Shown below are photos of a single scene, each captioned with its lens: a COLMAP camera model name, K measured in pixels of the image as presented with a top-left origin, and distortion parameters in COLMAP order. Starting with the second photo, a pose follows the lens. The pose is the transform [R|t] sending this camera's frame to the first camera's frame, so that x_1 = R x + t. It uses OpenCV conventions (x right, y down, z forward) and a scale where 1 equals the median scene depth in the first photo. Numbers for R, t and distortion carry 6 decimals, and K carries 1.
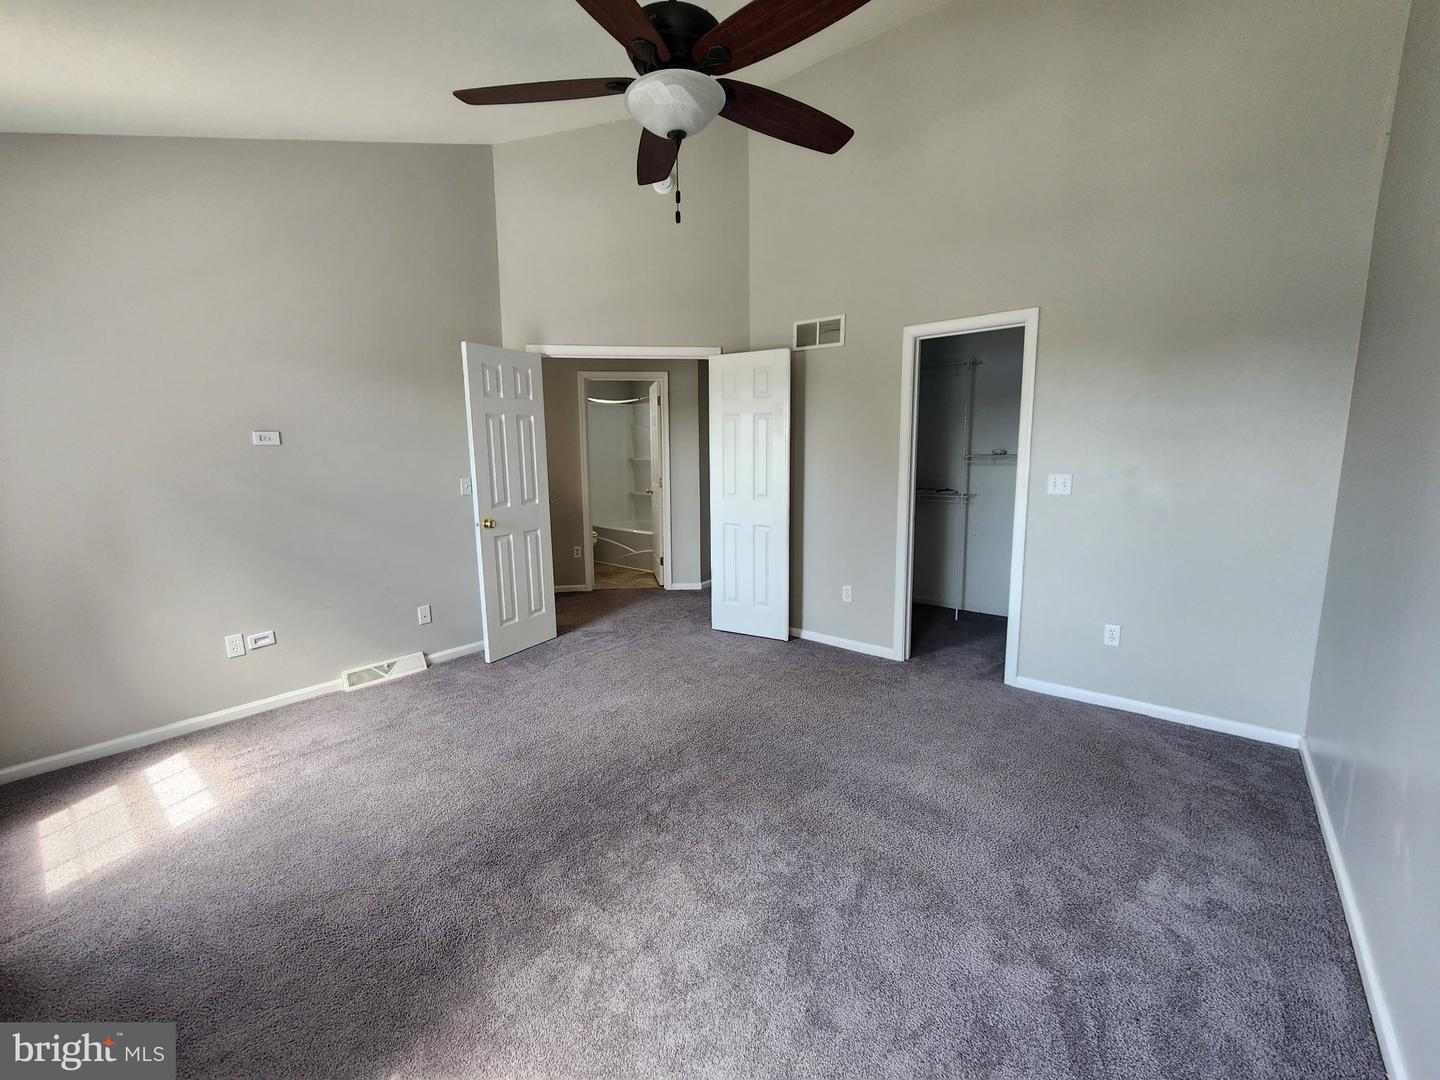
lens RADIAL K [[592.9, 0, 717.4], [0, 592.9, 539.4], [0, 0, 1]] dist [-0.001655, 0.000126]
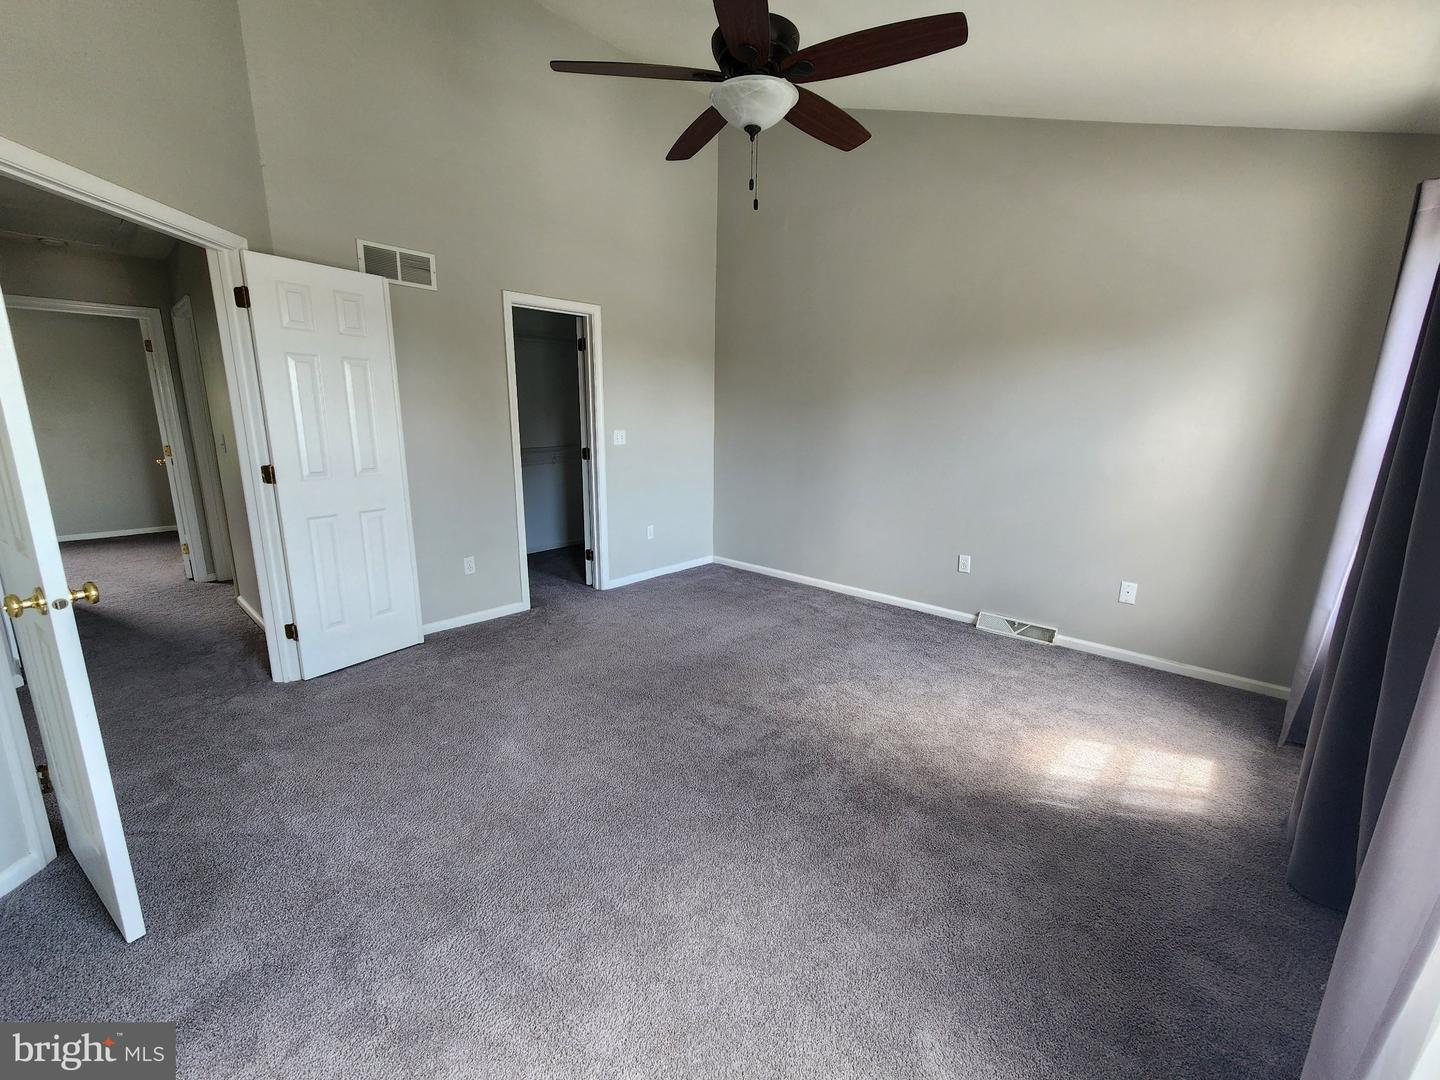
lens RADIAL K [[592.9, 0, 714.8], [0, 592.9, 541.5], [0, 0, 1]] dist [-0.001655, 0.000126]
pose [[0.058495, -0.197573, 0.978541, -0.708713], [0.141798, 0.971926, 0.187761, -0.070152], [-0.988166, 0.127772, 0.084868, 0.564393]]
